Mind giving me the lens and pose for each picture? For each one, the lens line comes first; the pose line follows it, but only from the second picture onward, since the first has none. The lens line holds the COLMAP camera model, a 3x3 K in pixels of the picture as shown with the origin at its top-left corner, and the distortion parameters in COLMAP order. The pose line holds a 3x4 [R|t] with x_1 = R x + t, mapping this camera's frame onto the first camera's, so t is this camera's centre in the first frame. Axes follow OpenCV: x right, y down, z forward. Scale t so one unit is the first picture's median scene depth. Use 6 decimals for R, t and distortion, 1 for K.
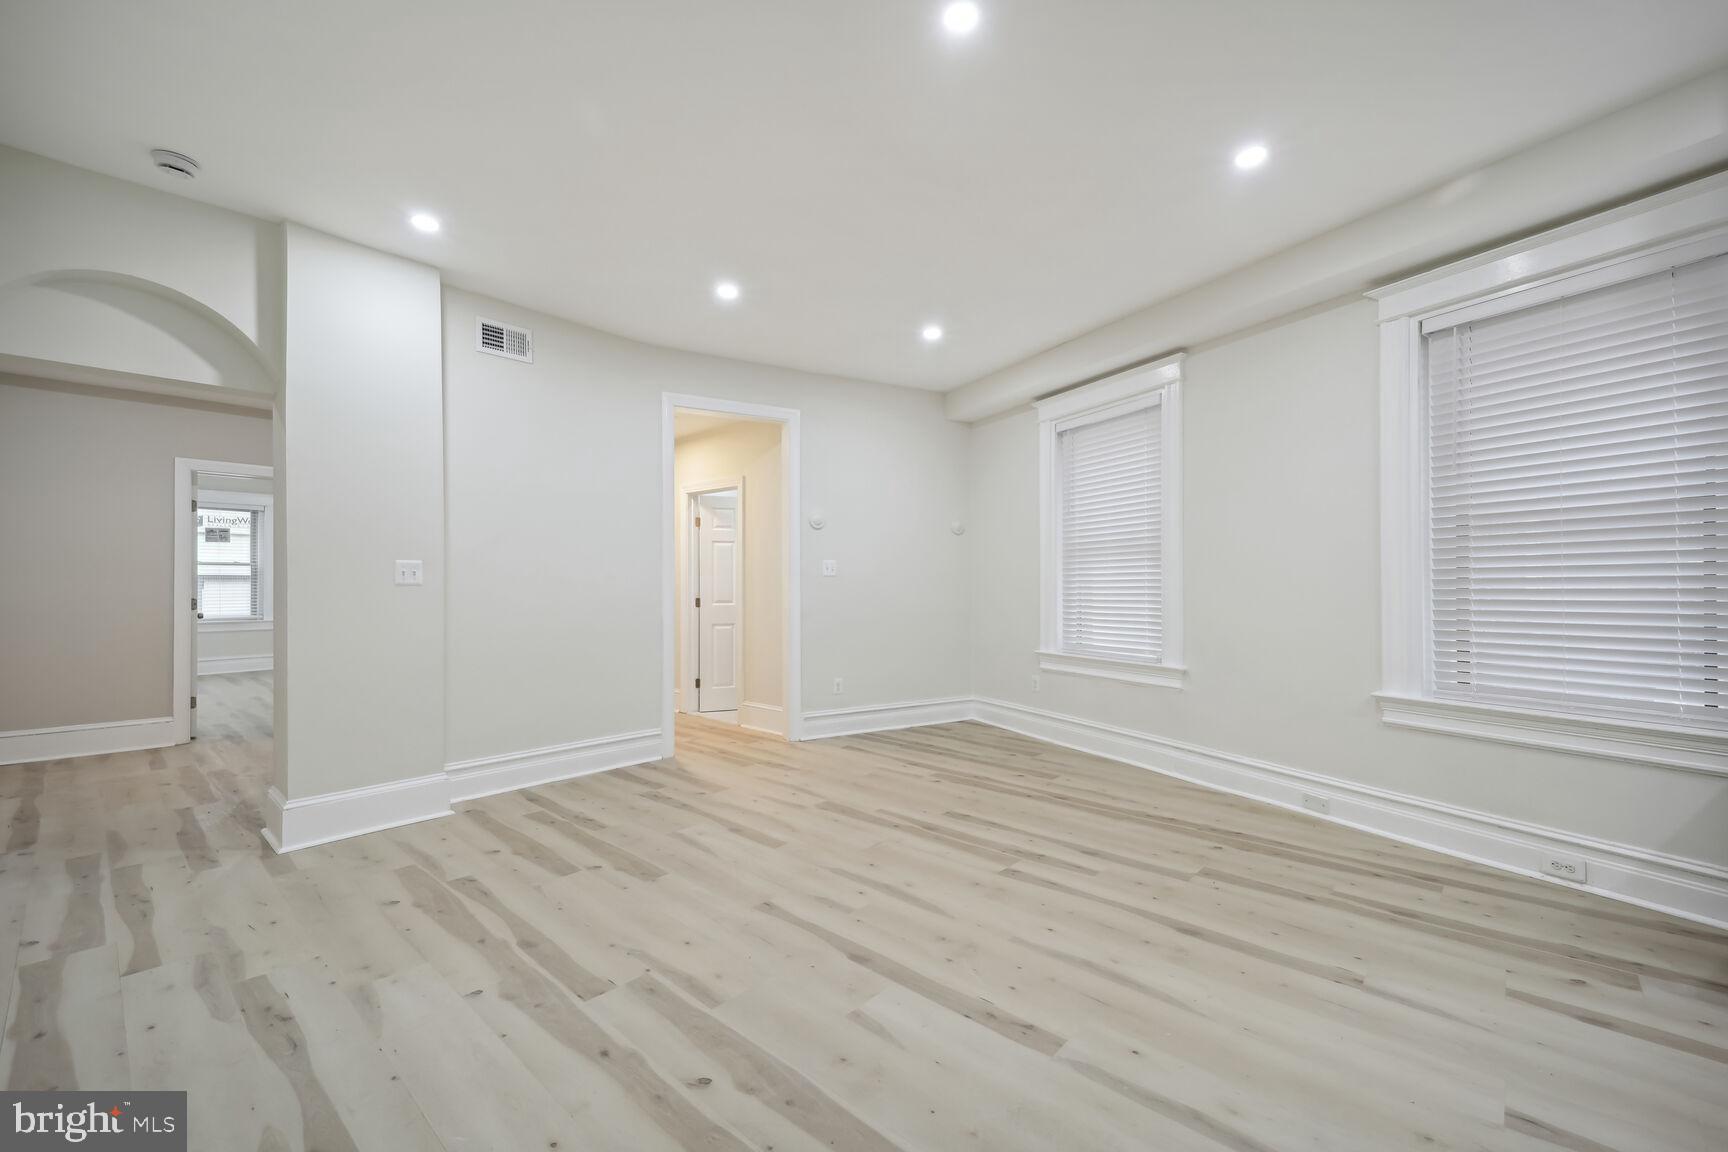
lens RADIAL K [[692.5, 0, 864.4], [0, 692.5, 580.3], [0, 0, 1]] dist [0.068055, -0.028096]
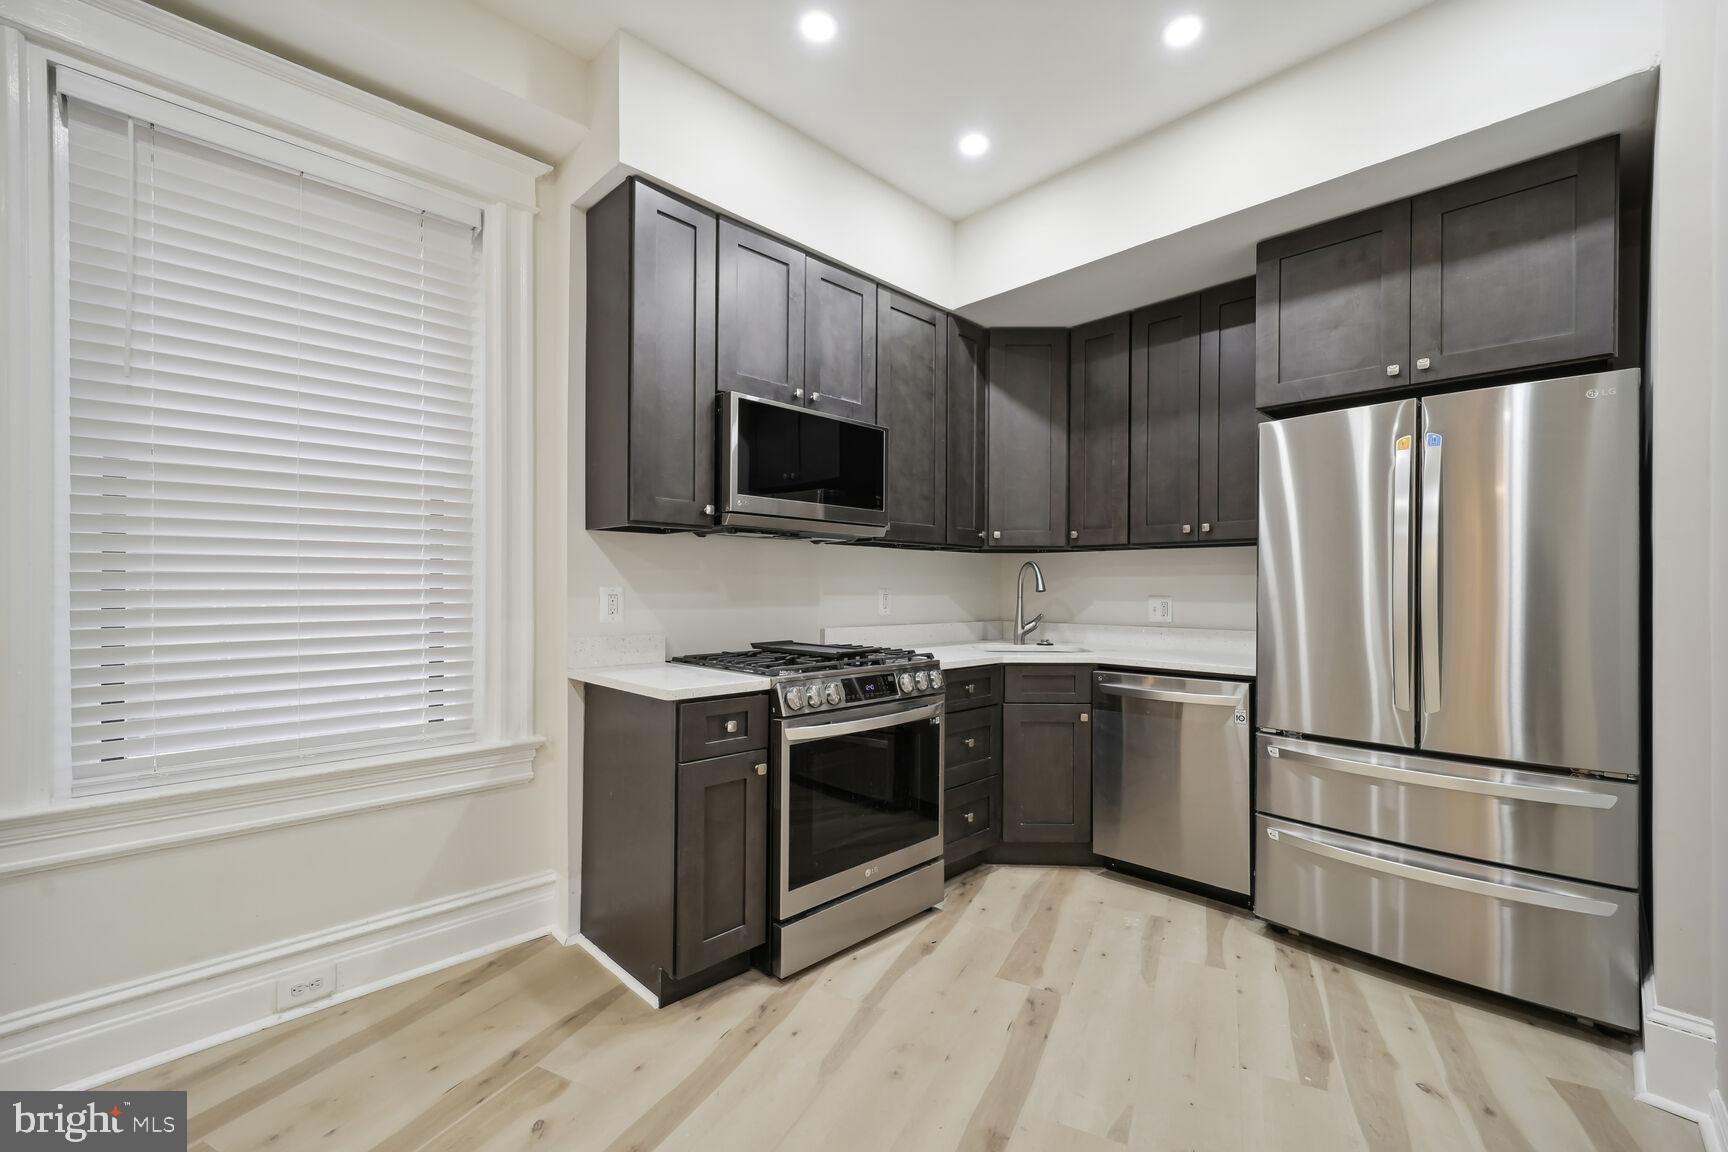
lens RADIAL K [[710.1, 0, 865.7], [0, 710.1, 586.6], [0, 0, 1]] dist [0.000801, -0.000098]
pose [[-0.276570, 0.002061, 0.960992, 0.133155], [-0.010663, 0.999930, -0.005214, 0.005247], [-0.960935, -0.011689, -0.276528, 0.578594]]
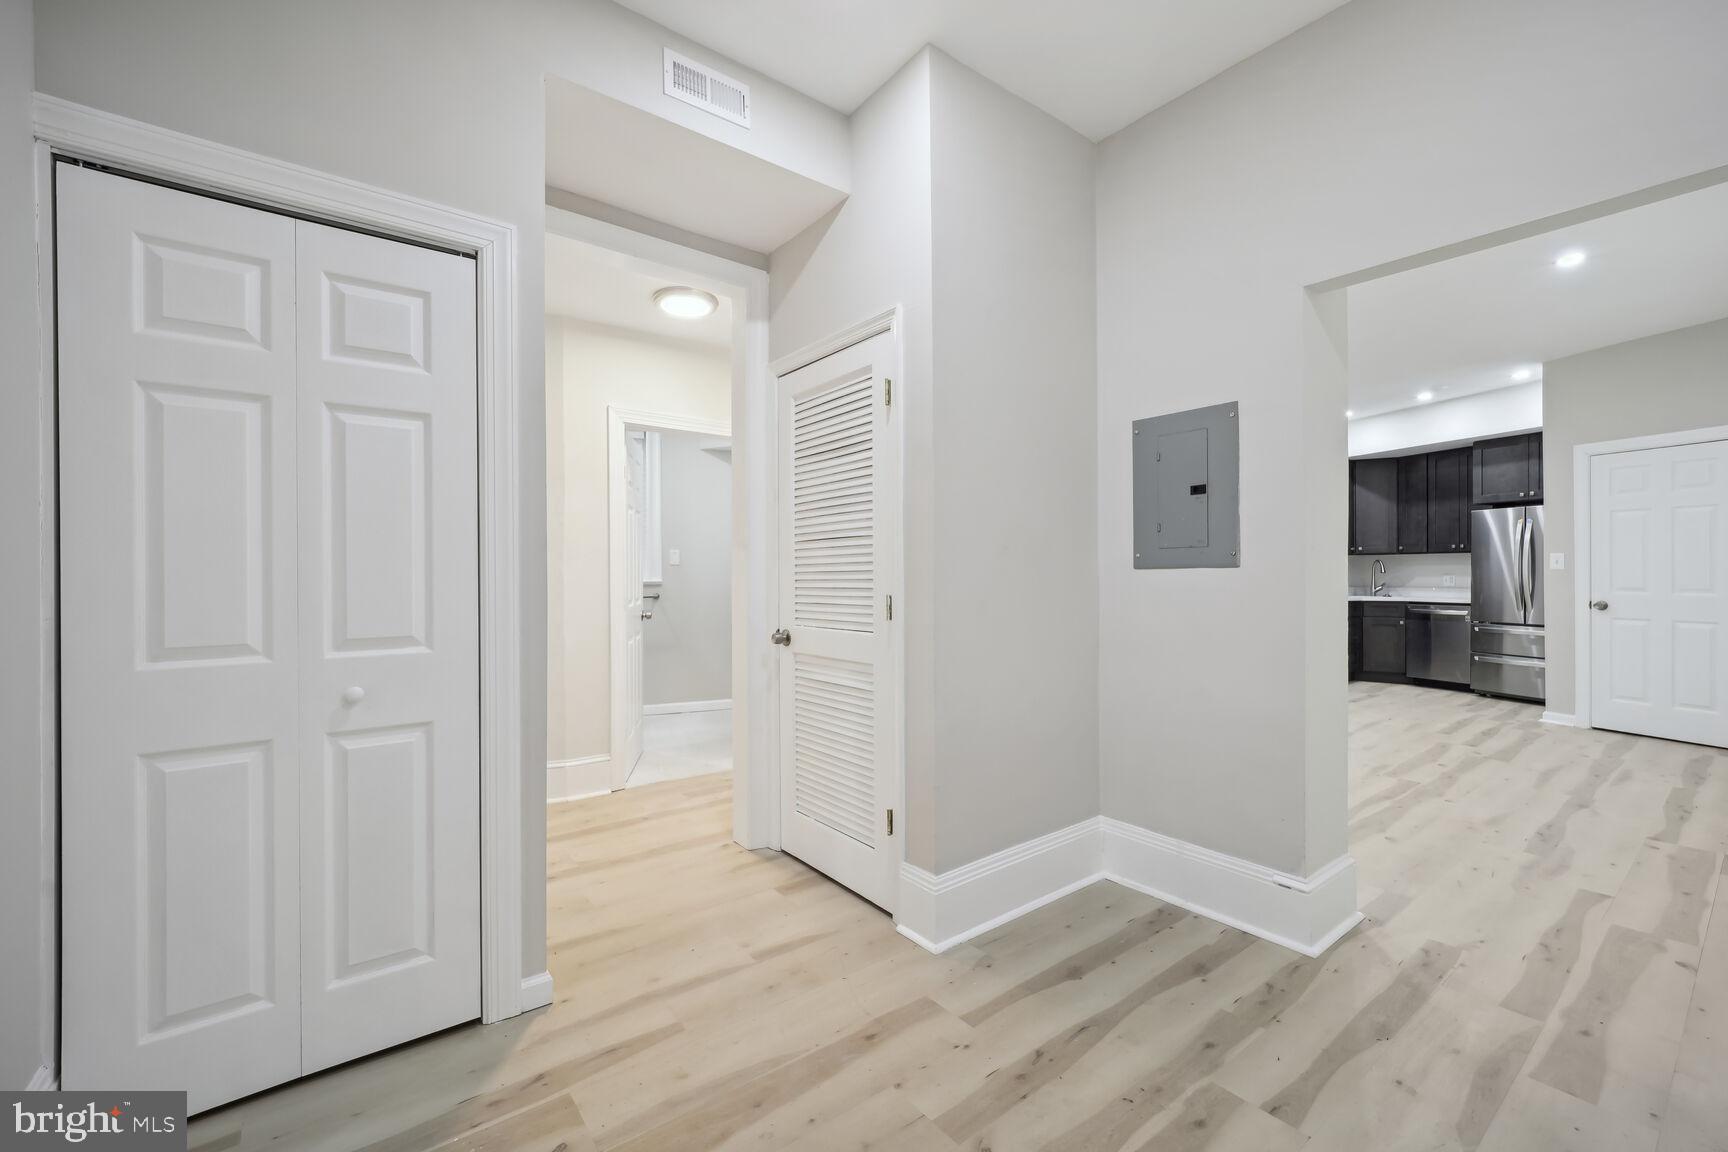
lens RADIAL K [[702.4, 0, 859.1], [0, 702.4, 571.1], [0, 0, 1]] dist [-0.011594, -0.000322]
pose [[0.187538, 0.001935, 0.982255, -1.603188], [-0.004424, 0.999990, -0.001125, 0.010290], [-0.982247, -0.004135, 0.187544, 1.351385]]
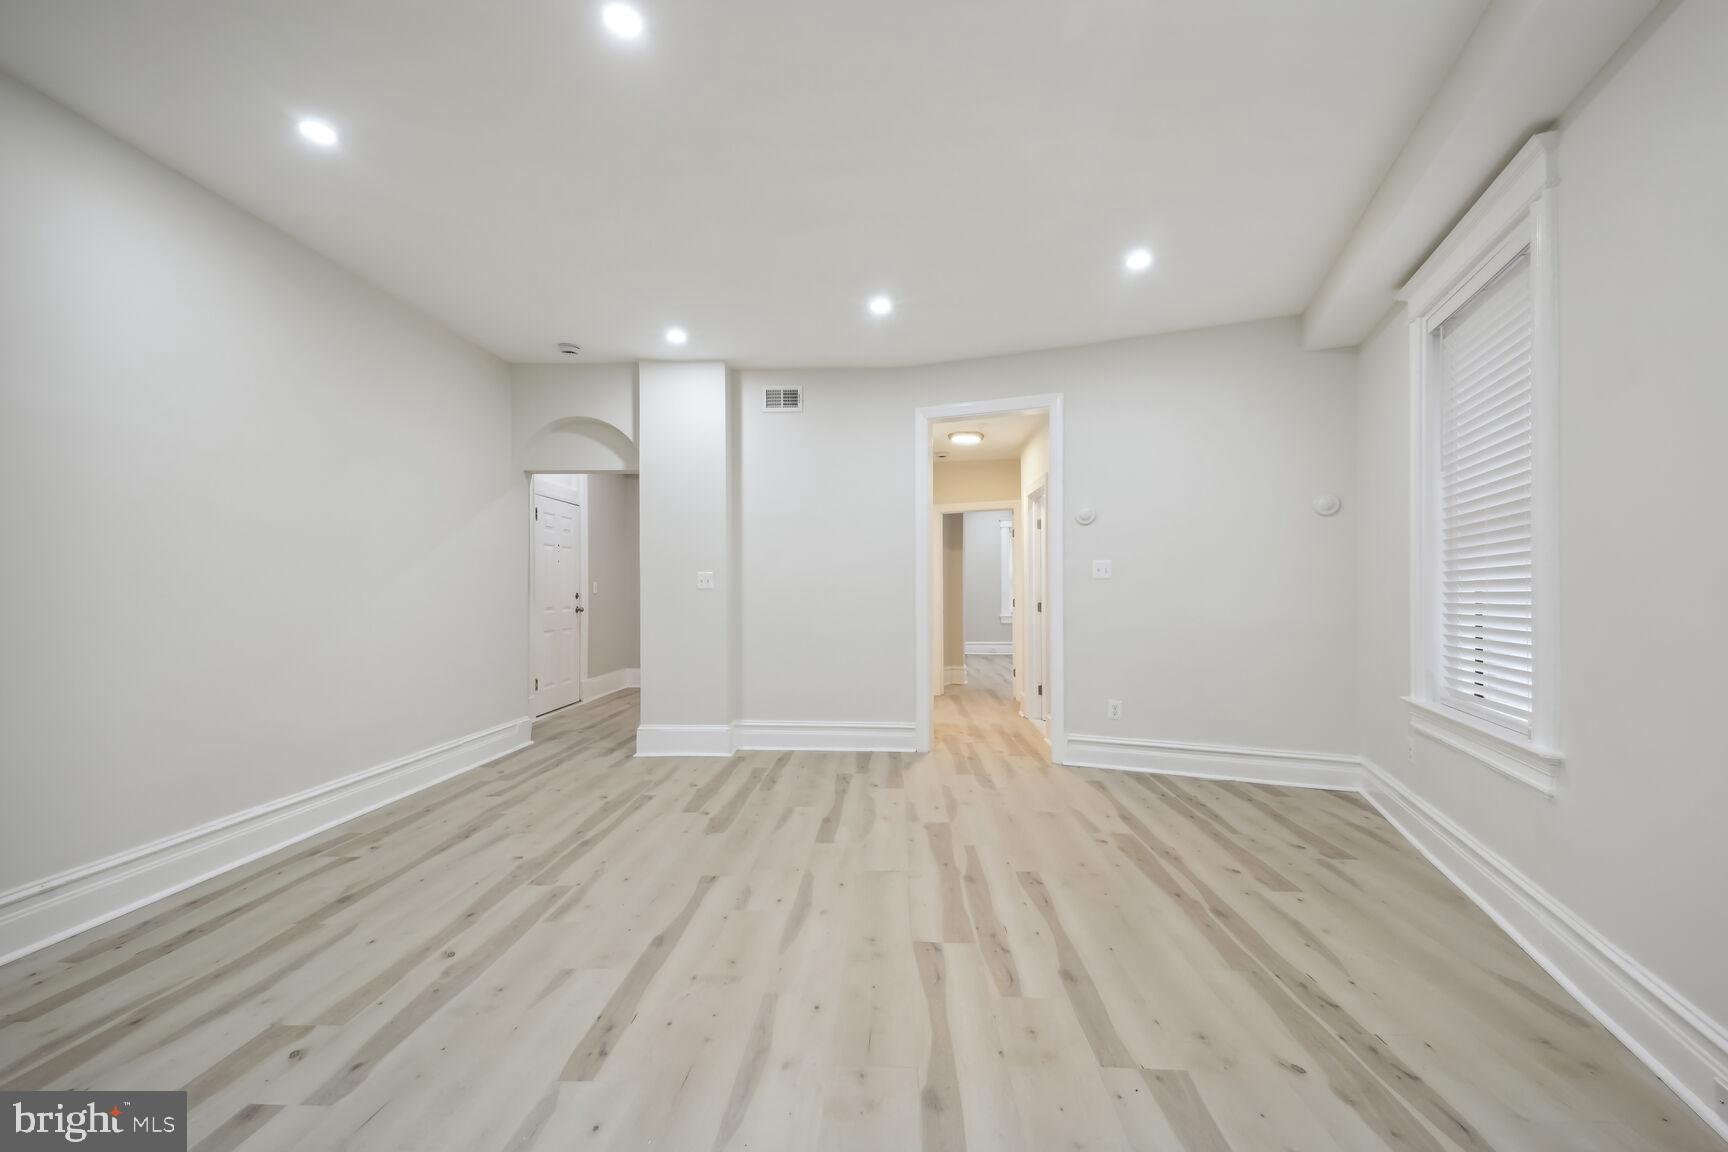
lens RADIAL K [[692.5, 0, 864.4], [0, 692.5, 580.3], [0, 0, 1]] dist [0.068055, -0.028096]
pose [[0.640938, -0.010199, -0.767525, 0.699285], [0.006422, 0.999948, -0.007924, 0.002460], [0.767566, 0.000150, 0.640970, 0.383006]]
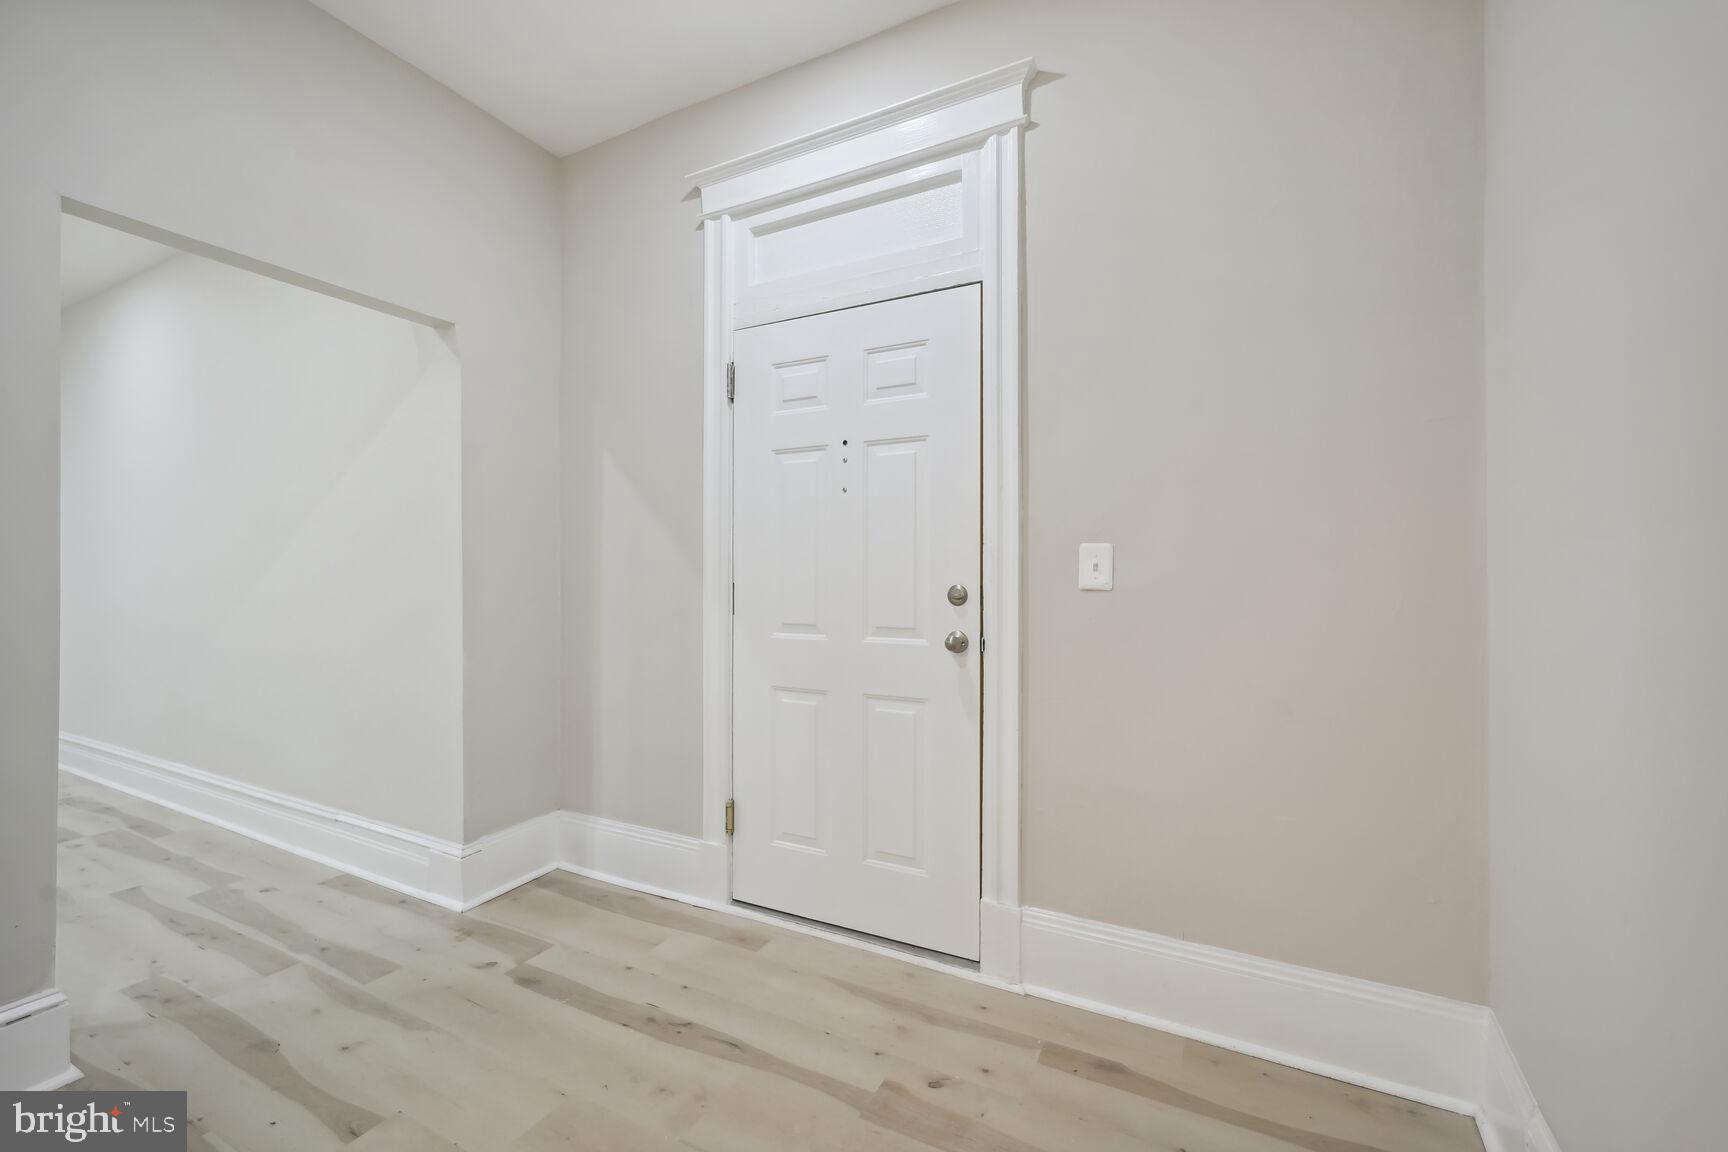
lens RADIAL K [[706.4, 0, 857.1], [0, 706.4, 580.3], [0, 0, 1]] dist [0.002445, -0.000354]
pose [[-0.966912, 0.001308, -0.255108, -1.291786], [0.002724, 0.999983, -0.005195, 0.016968], [0.255097, -0.005718, -0.966899, 1.687817]]
